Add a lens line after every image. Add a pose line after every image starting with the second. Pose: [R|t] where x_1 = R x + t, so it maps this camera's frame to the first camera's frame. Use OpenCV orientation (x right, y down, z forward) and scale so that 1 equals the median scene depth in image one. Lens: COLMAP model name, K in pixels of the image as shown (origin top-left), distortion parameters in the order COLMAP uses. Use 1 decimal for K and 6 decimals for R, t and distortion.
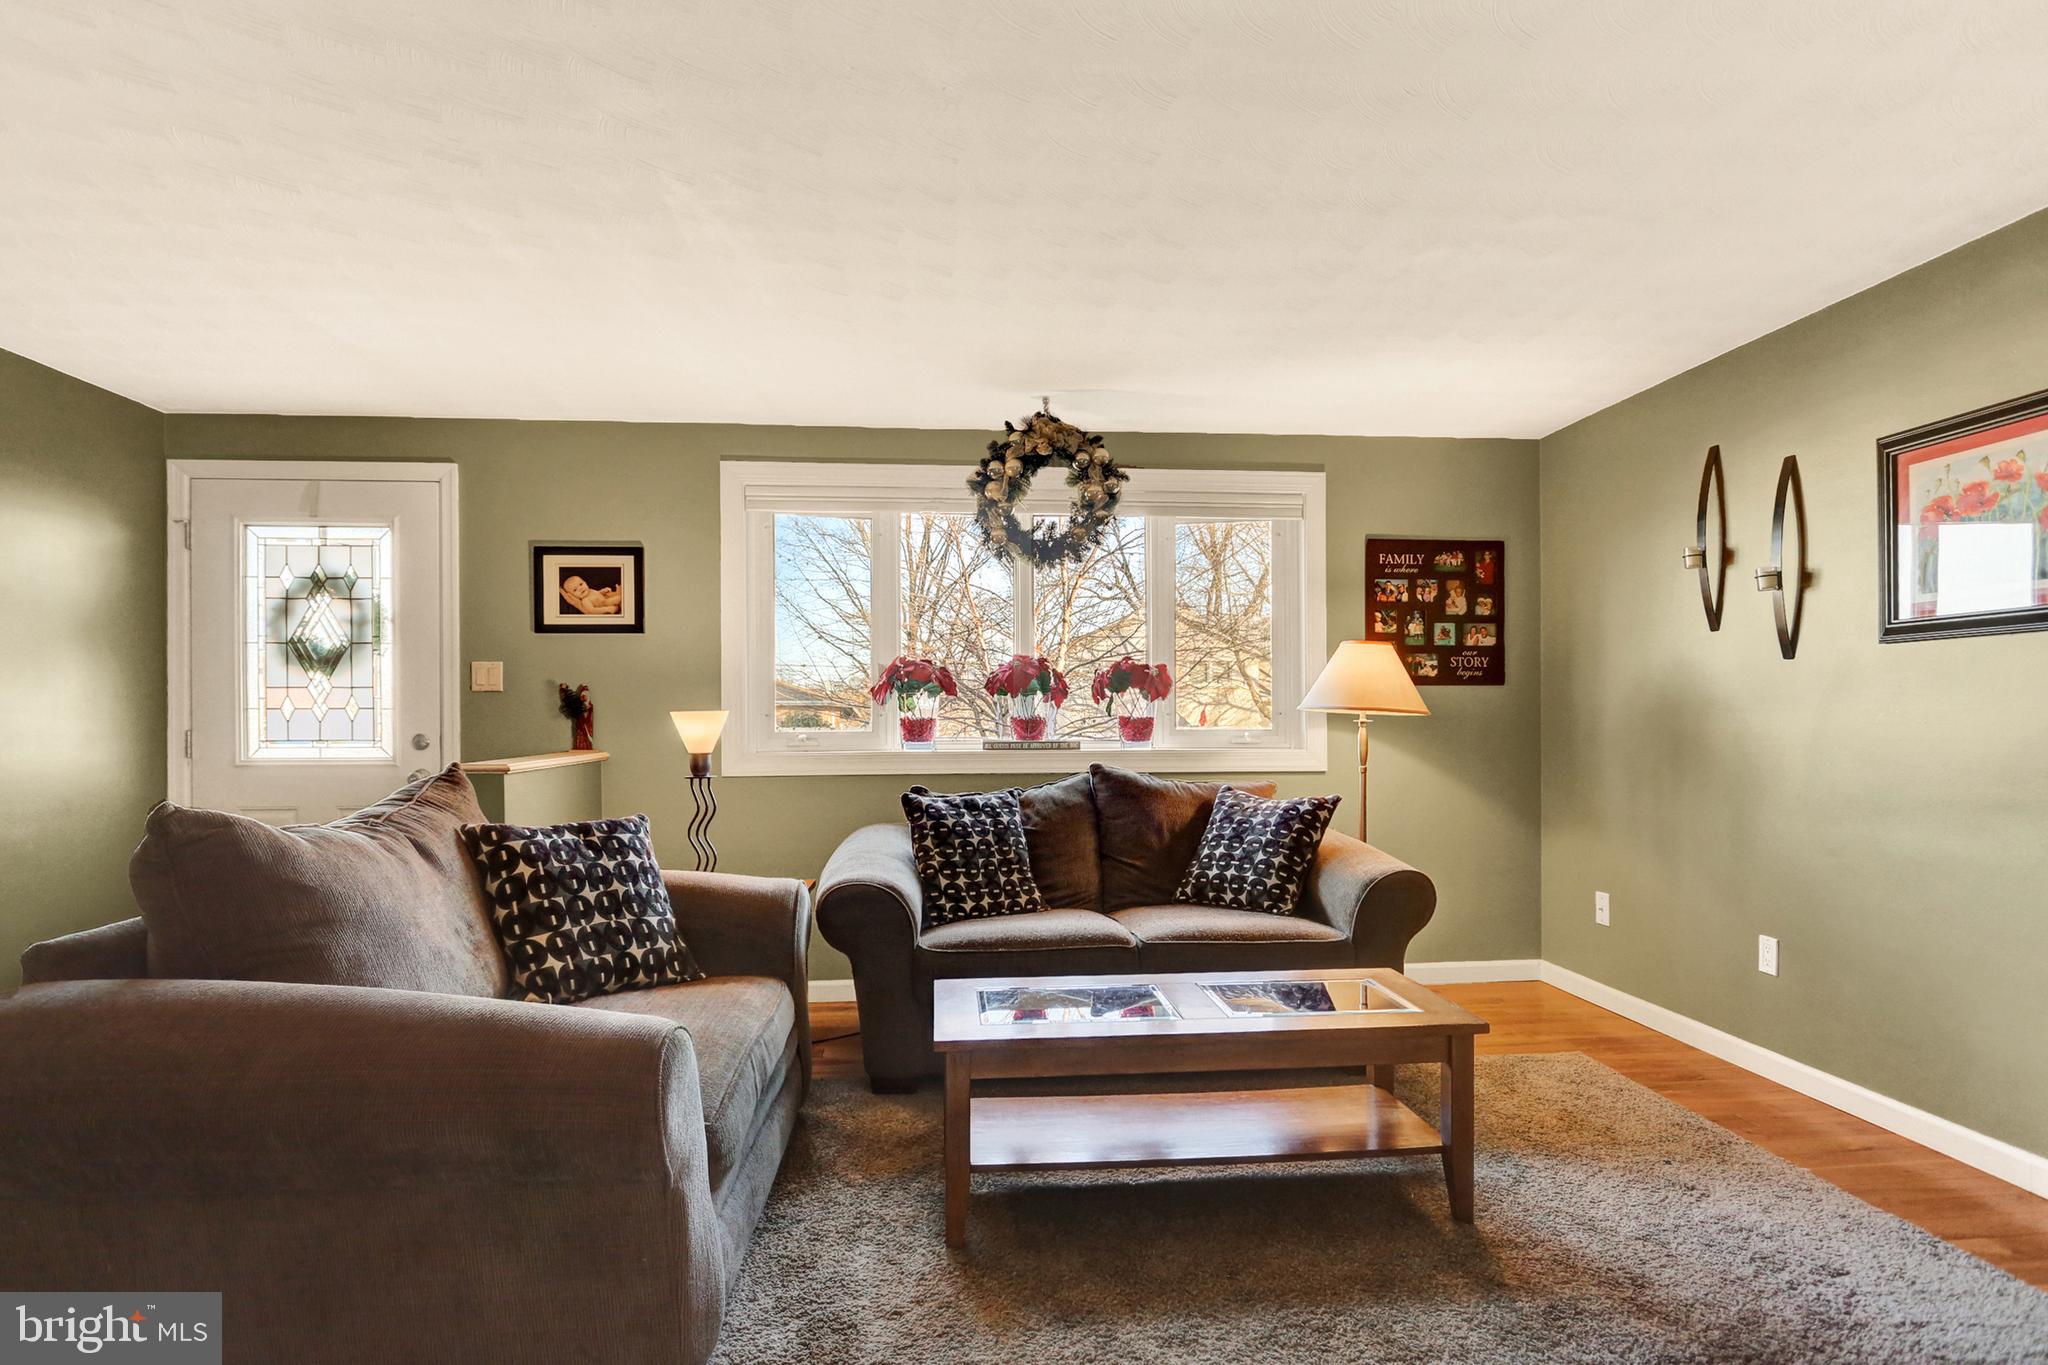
lens RADIAL K [[1043.8, 0, 1063.3], [0, 1043.8, 707.3], [0, 0, 1]] dist [-0.004338, -0.000854]
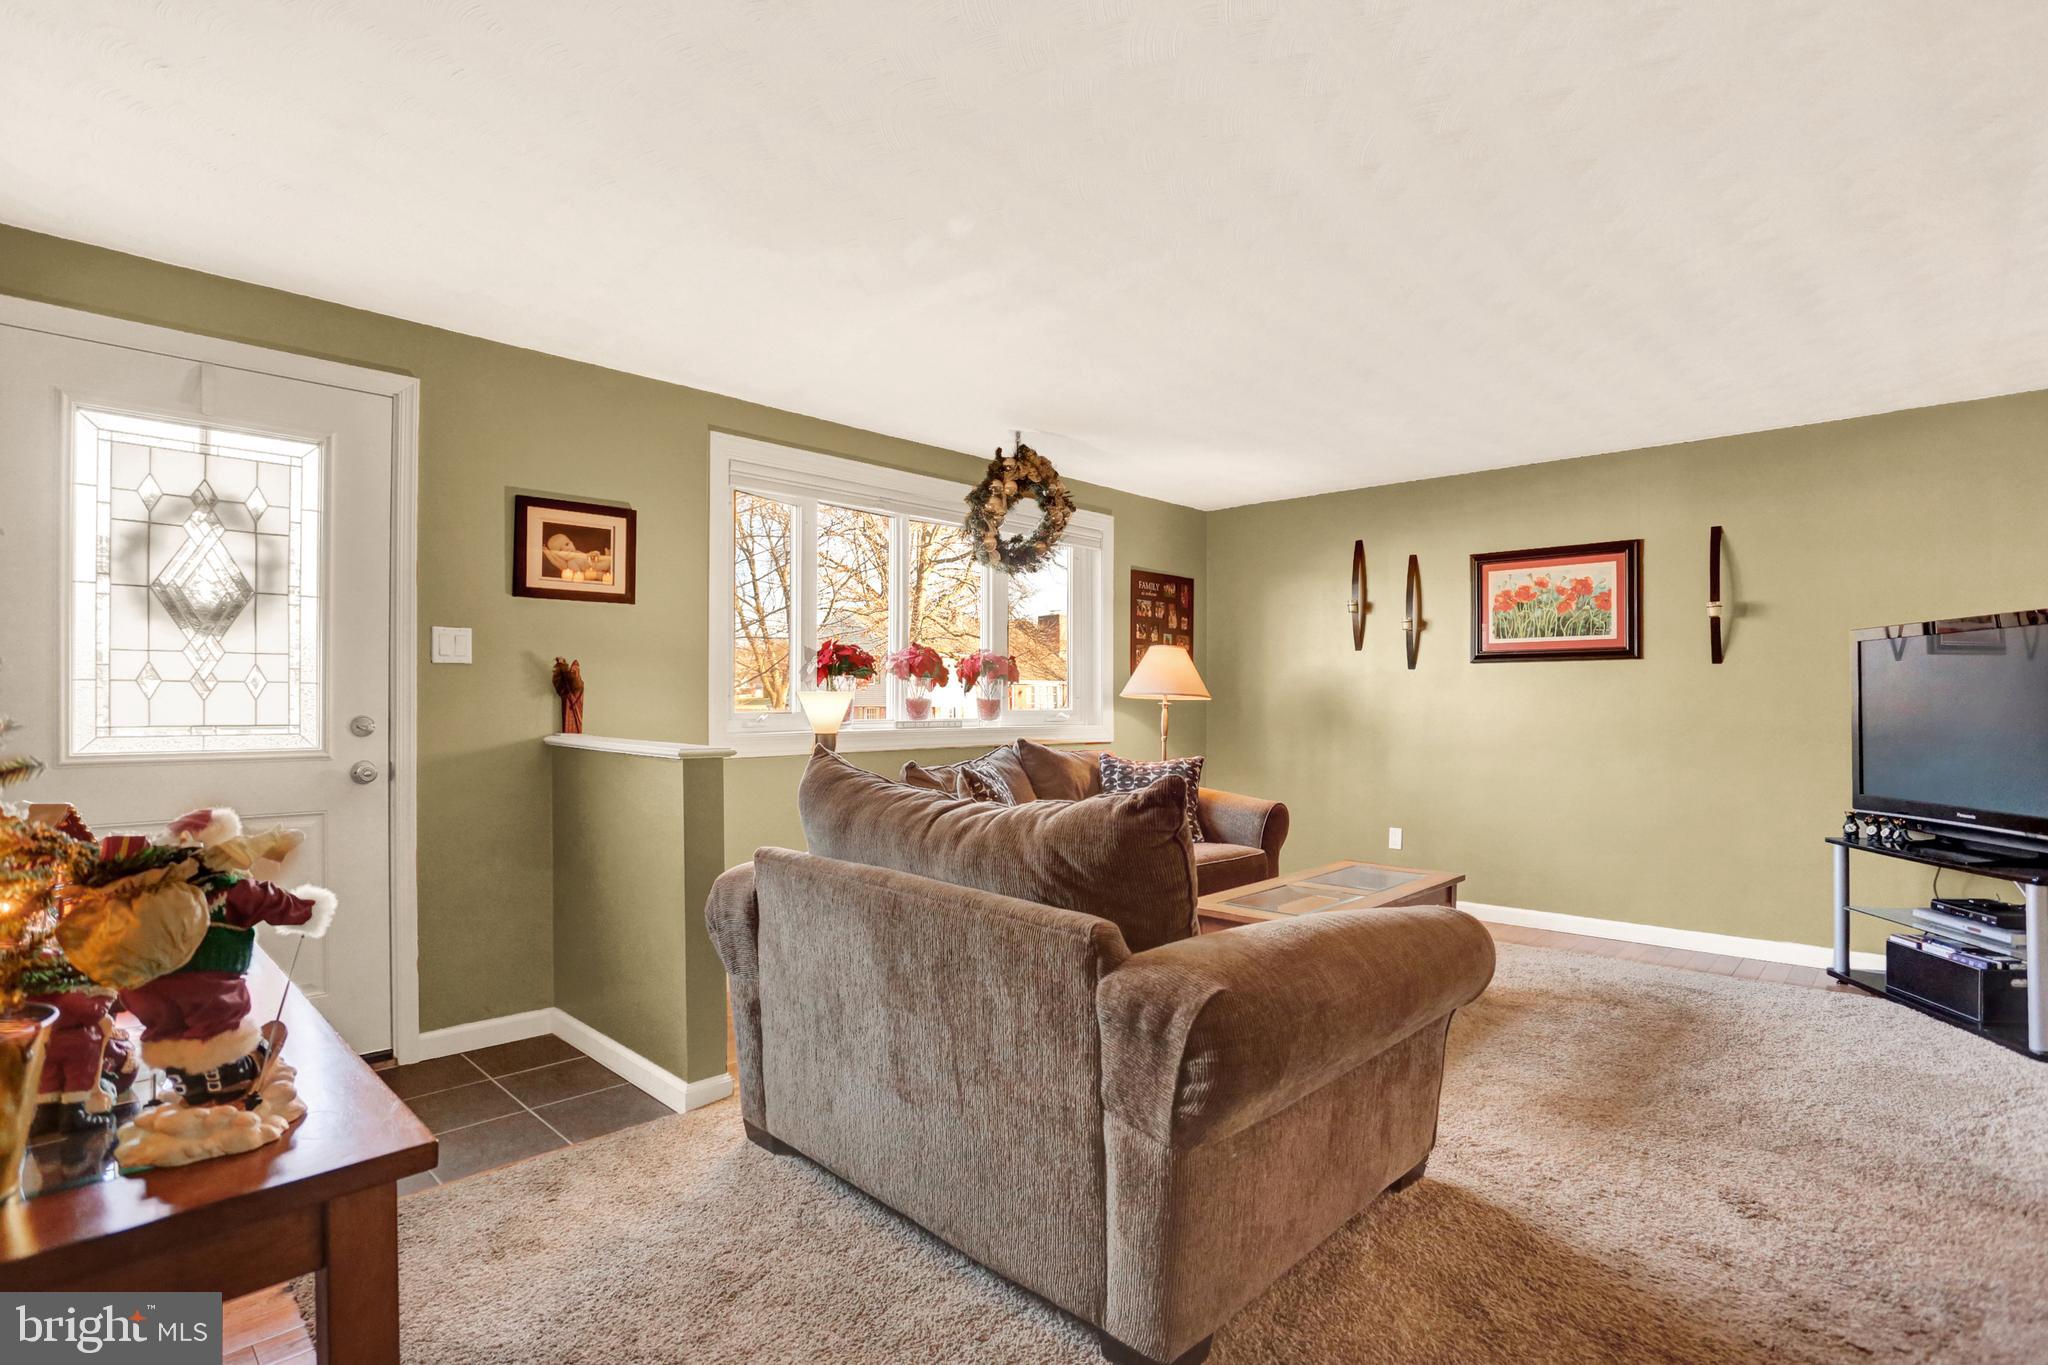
lens RADIAL K [[980.9, 0, 1024.0], [0, 980.9, 682.5], [0, 0, 1]] dist [-0.069562, 0.027412]
pose [[0.761208, 0.017233, 0.648279, -0.697684], [-0.010911, 0.999846, -0.013768, 0.004986], [-0.648416, 0.003407, 0.761278, 0.136323]]
